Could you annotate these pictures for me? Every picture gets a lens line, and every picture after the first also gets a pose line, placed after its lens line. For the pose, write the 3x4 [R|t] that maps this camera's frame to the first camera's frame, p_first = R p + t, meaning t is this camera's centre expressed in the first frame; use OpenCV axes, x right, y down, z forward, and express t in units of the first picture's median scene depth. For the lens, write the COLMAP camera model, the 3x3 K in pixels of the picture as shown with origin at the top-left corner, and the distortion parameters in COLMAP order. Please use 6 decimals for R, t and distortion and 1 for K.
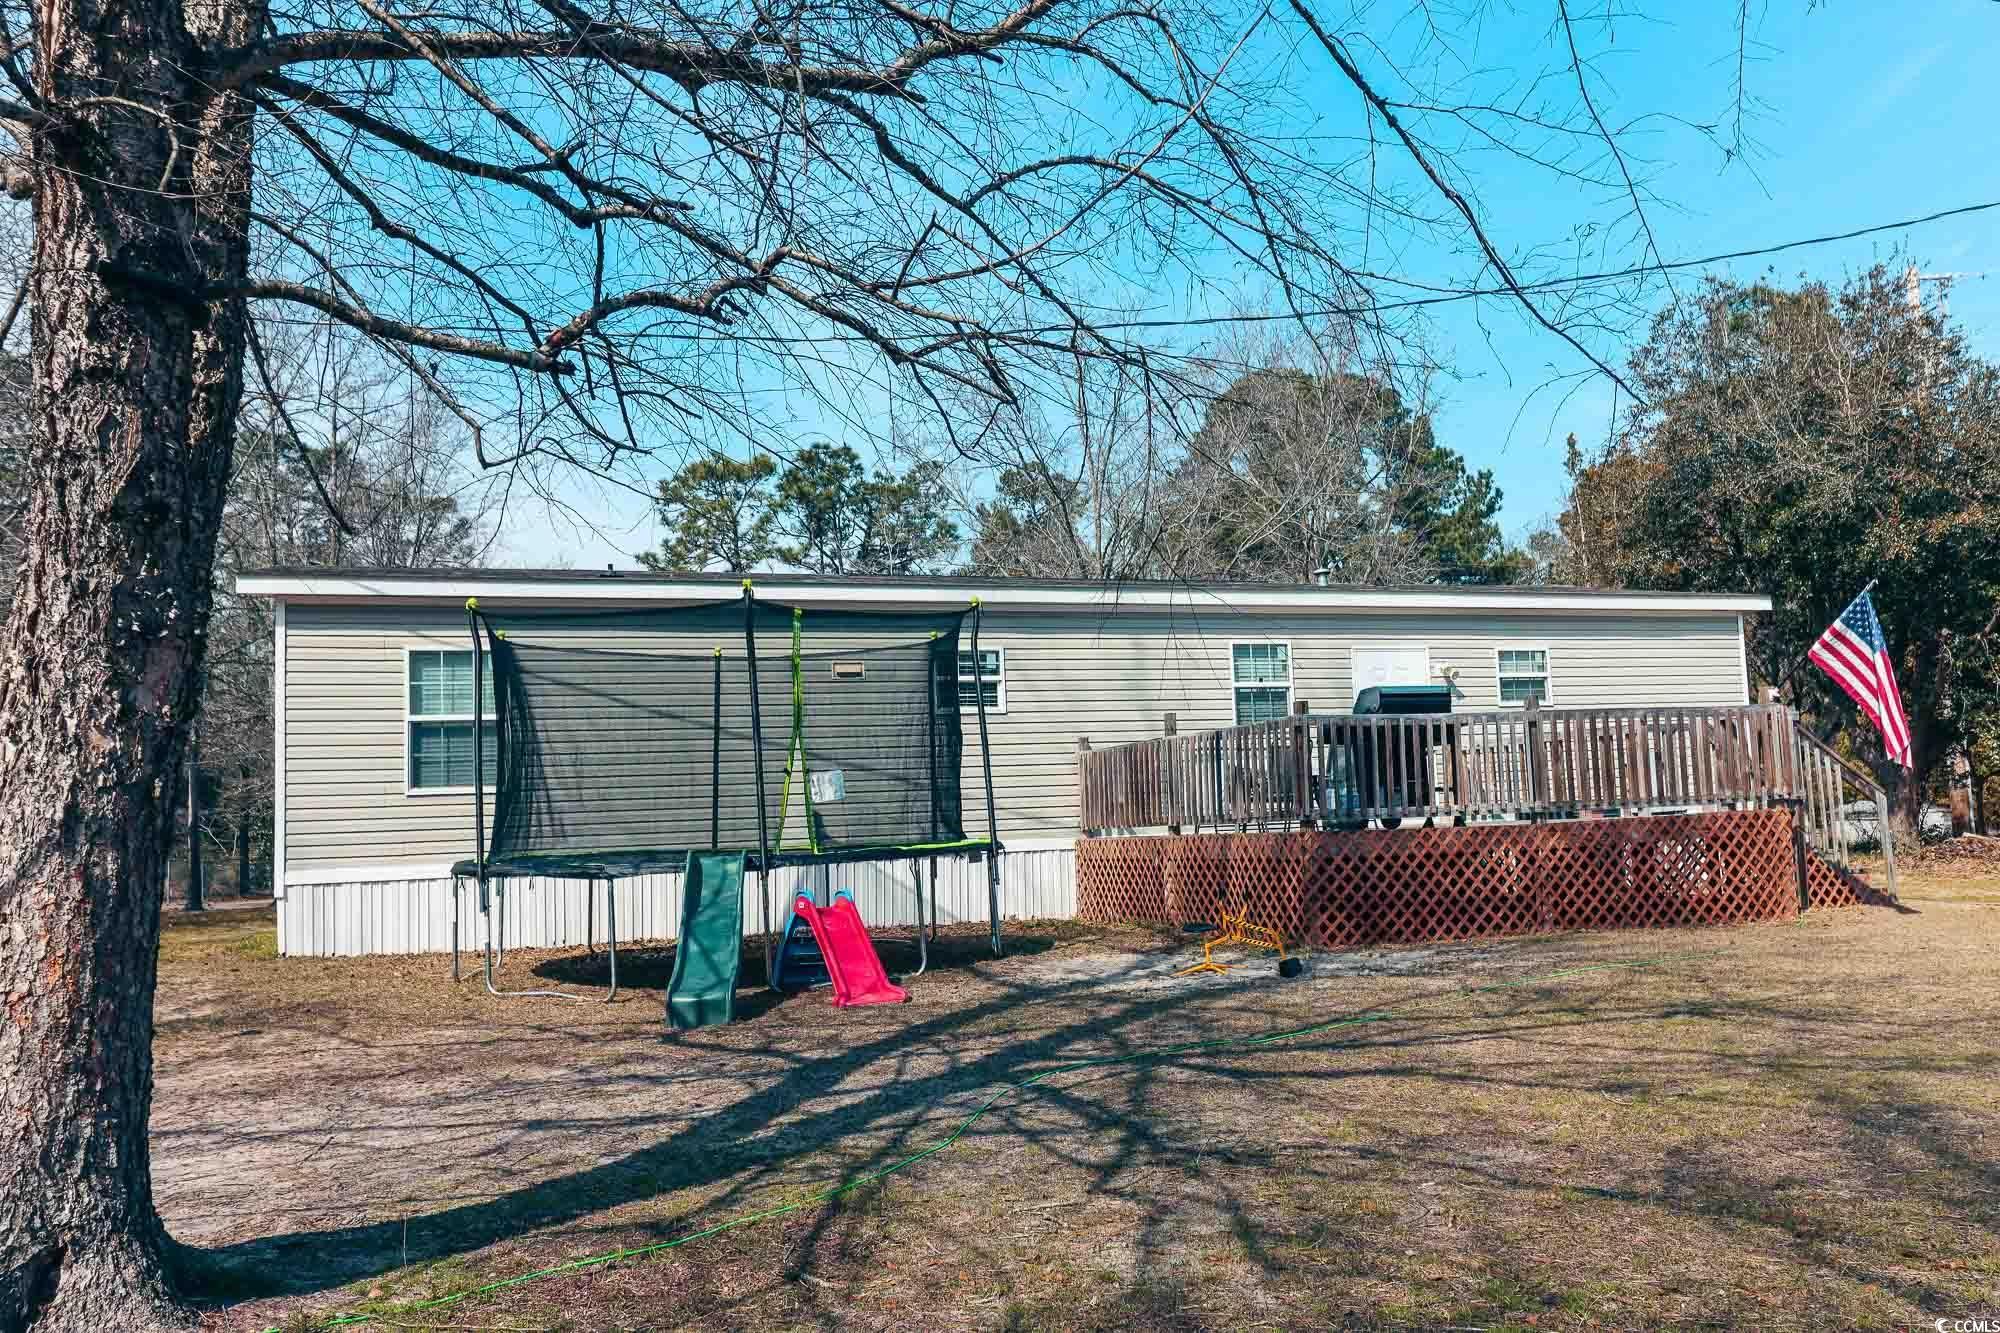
lens RADIAL K [[1558.1, 0, 1000.3], [0, 1558.1, 666.2], [0, 0, 1]] dist [0.004707, -0.000455]
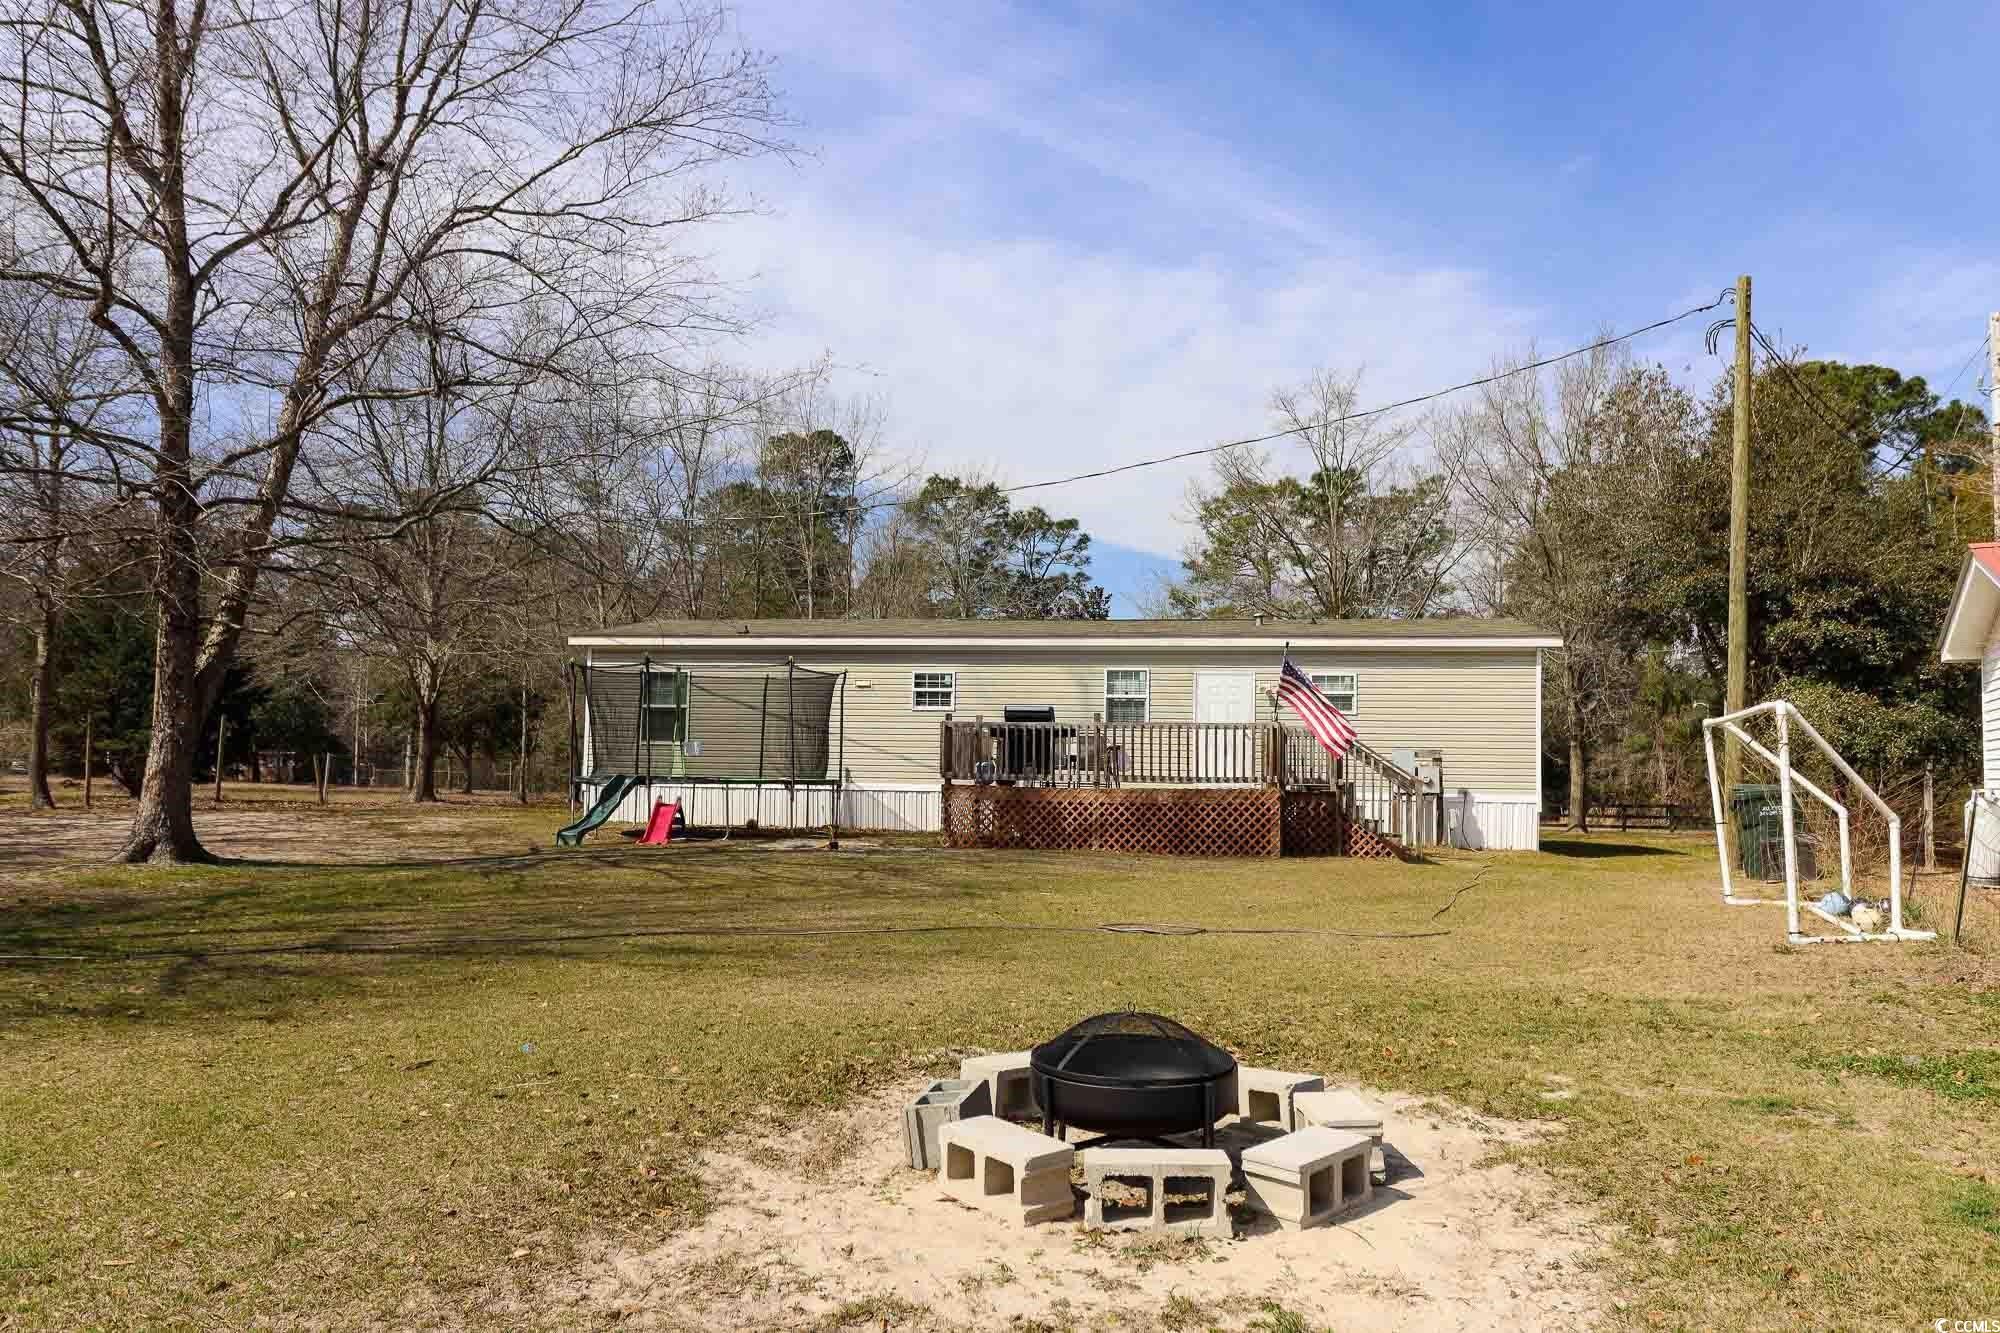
lens RADIAL K [[1404.6, 0, 999.2], [0, 1404.6, 663.4], [0, 0, 1]] dist [0.001631, 0.000121]
pose [[0.871078, 0.015470, -0.490902, 0.753442], [-0.005102, 0.999735, 0.022453, -0.052912], [0.491119, -0.017054, 0.870926, -0.295034]]
